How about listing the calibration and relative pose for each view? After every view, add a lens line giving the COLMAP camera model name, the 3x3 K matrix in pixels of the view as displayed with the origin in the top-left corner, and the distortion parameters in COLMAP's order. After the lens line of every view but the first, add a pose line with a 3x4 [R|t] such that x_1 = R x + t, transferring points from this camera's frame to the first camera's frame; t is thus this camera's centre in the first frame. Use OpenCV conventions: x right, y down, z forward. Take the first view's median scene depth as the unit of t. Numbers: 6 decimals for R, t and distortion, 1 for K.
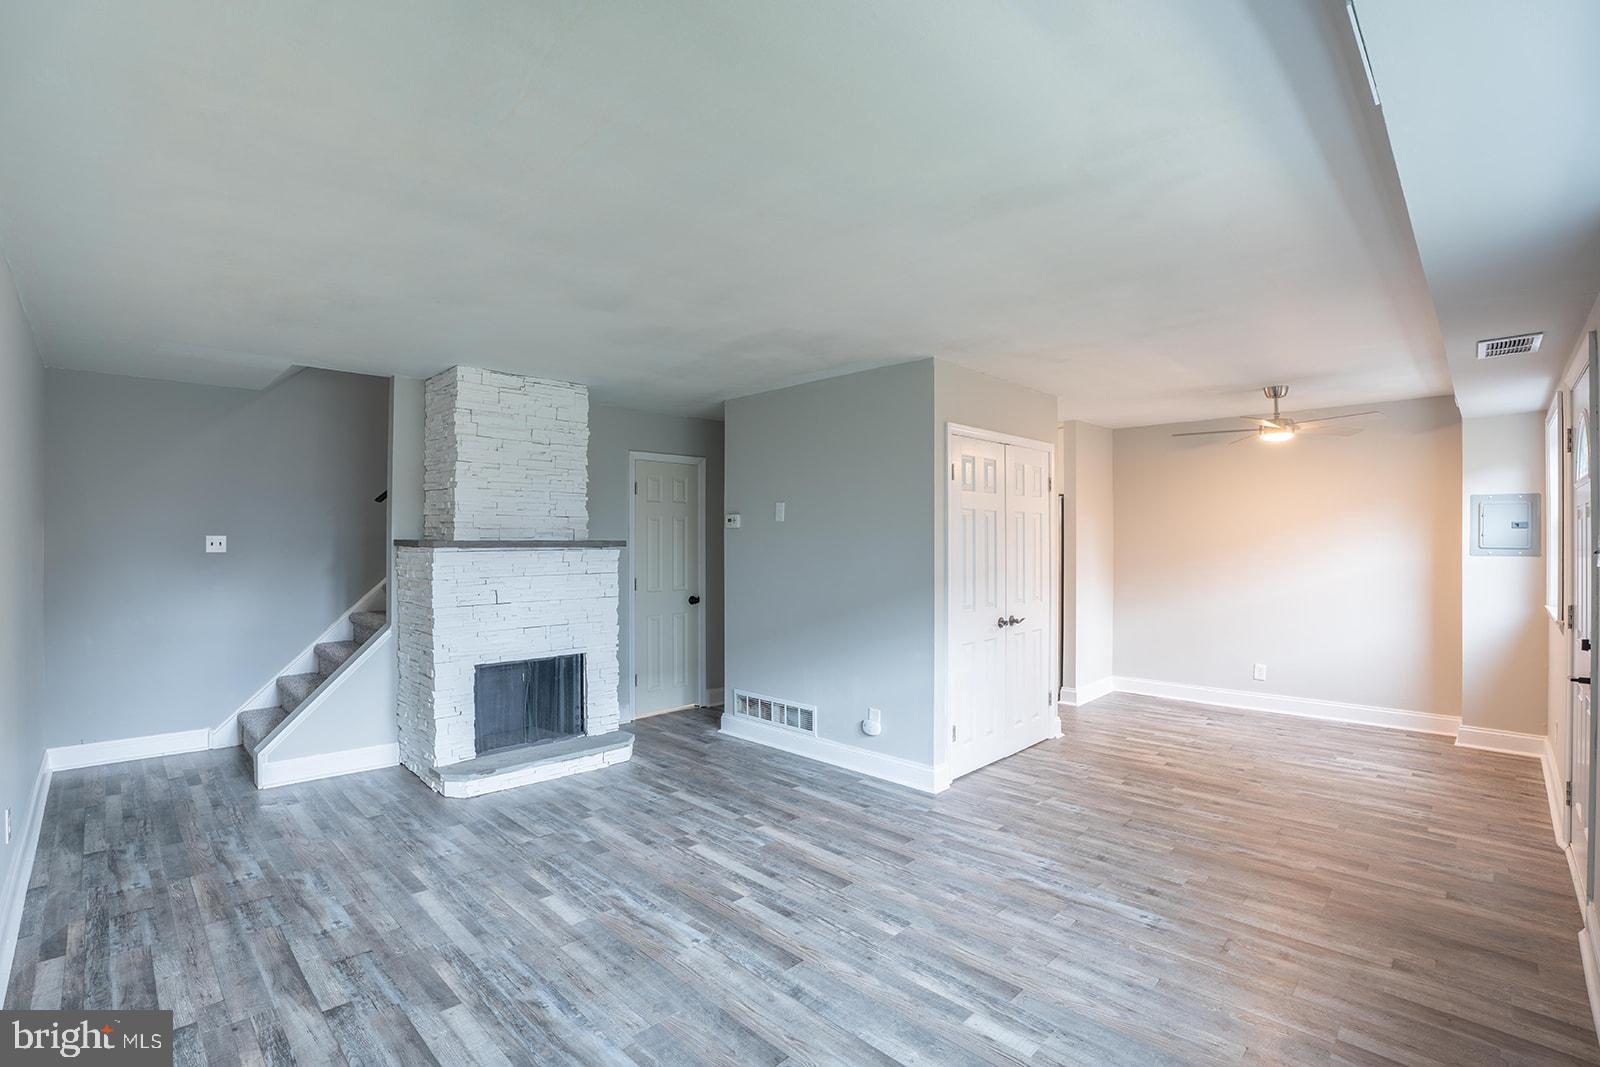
lens RADIAL K [[735.0, 0, 800.0], [0, 735.0, 533.5], [0, 0, 1]] dist [-0.072658, 0.020752]
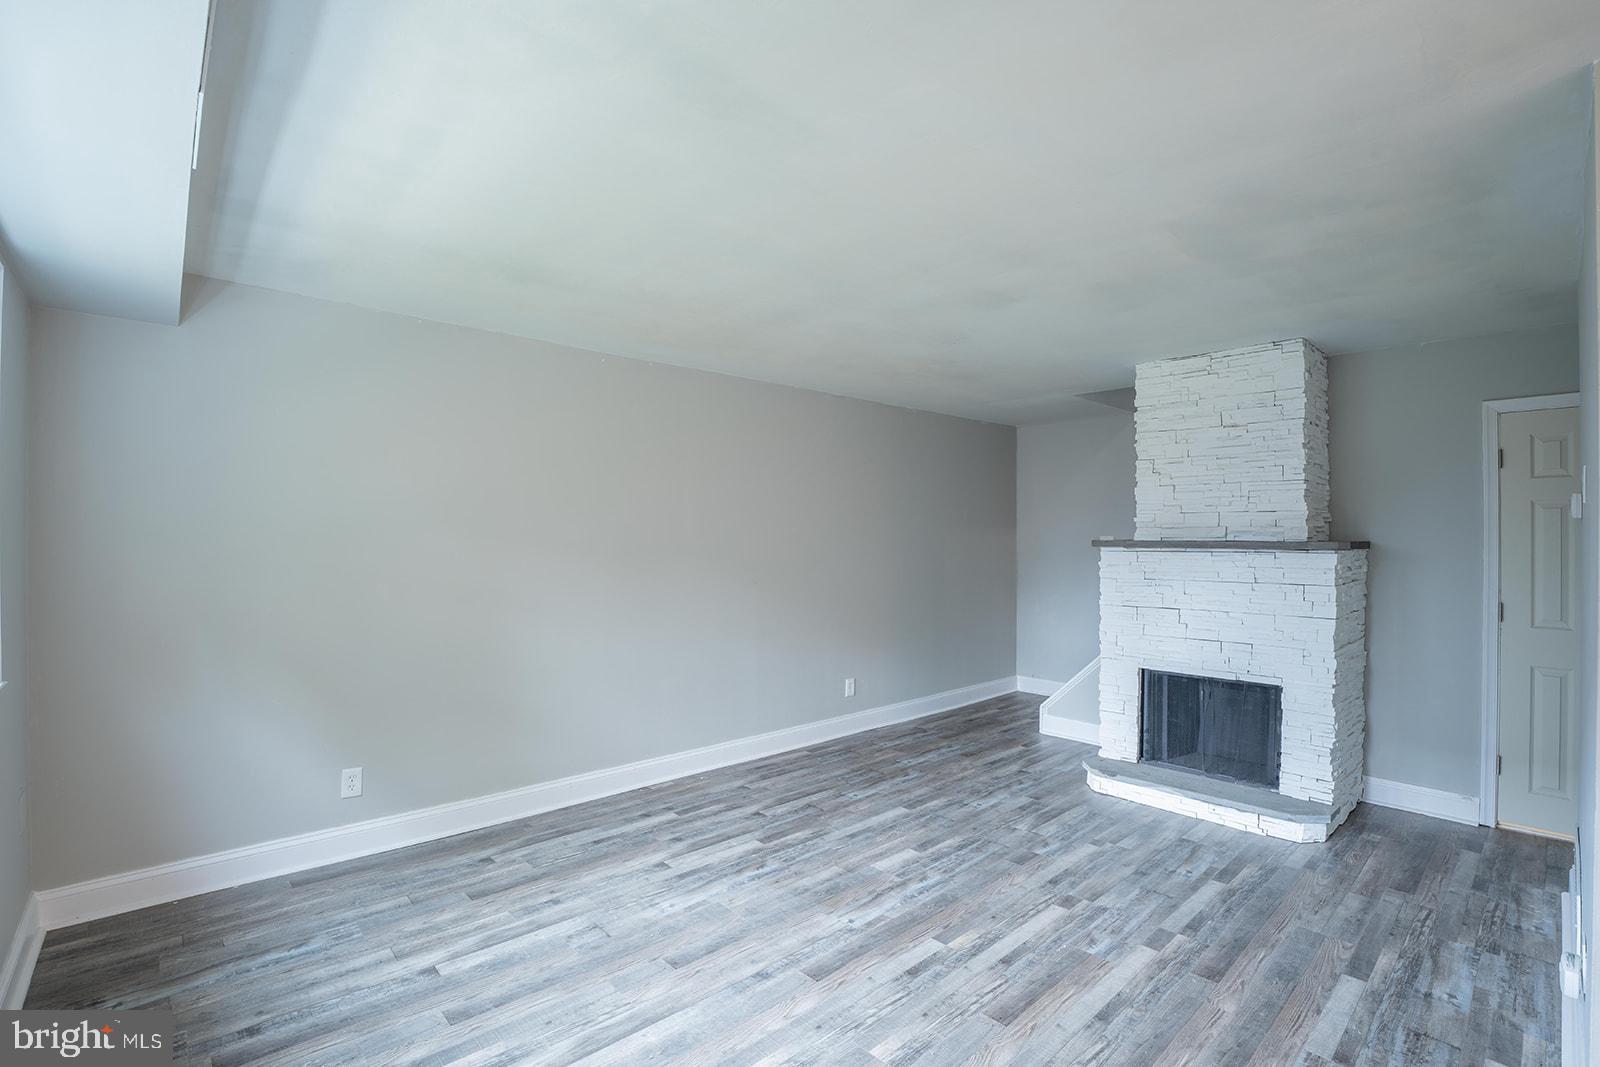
lens RADIAL K [[735.0, 0, 800.0], [0, 735.0, 533.5], [0, 0, 1]] dist [-0.072658, 0.020752]
pose [[-0.052387, -0.007813, -0.998596, 0.588809], [0.006575, 0.999945, -0.008169, 0.004965], [0.998605, -0.006994, -0.052332, 0.632908]]
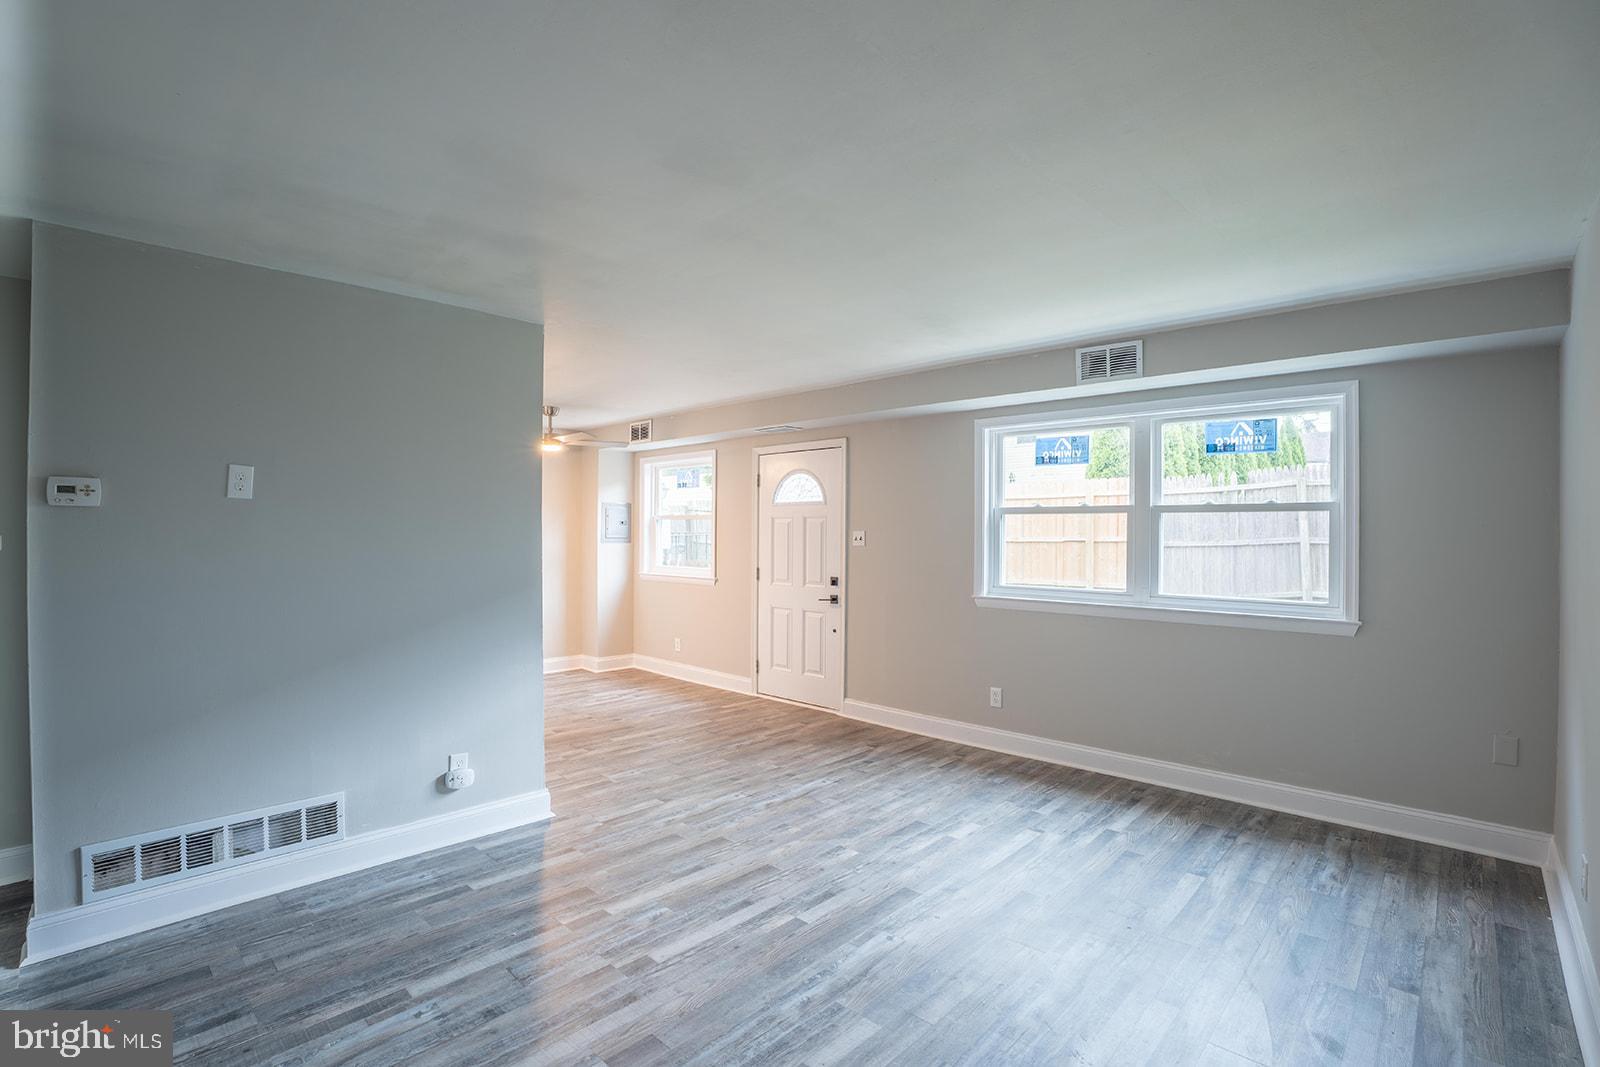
lens RADIAL K [[735.0, 0, 800.0], [0, 735.0, 533.5], [0, 0, 1]] dist [-0.072658, 0.020752]
pose [[-0.021406, -0.001408, 0.999770, -0.731436], [-0.014502, 0.999894, 0.001098, 0.004075], [-0.999666, -0.014475, -0.021424, 0.742026]]
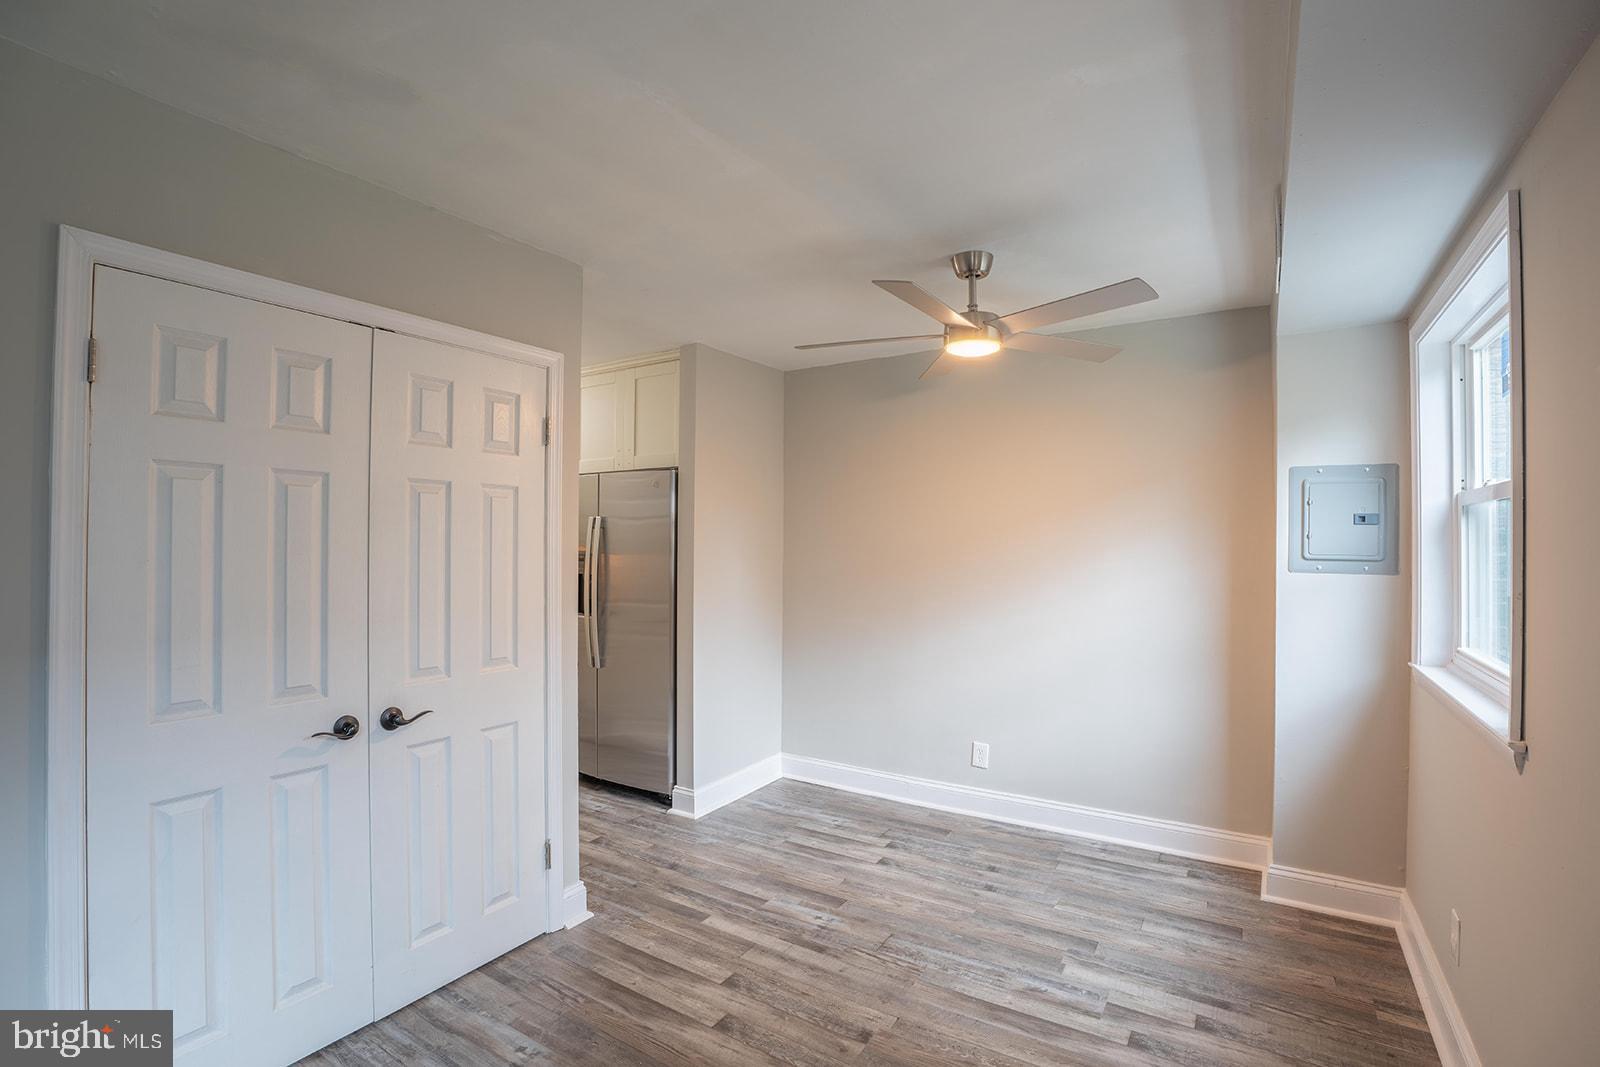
lens RADIAL K [[735.0, 0, 800.0], [0, 735.0, 533.5], [0, 0, 1]] dist [-0.072658, 0.020752]
pose [[0.977732, 0.007106, 0.209737, 0.532274], [-0.006373, 0.999971, -0.004170, 0.005398], [-0.209761, 0.002741, 0.977749, 0.614999]]
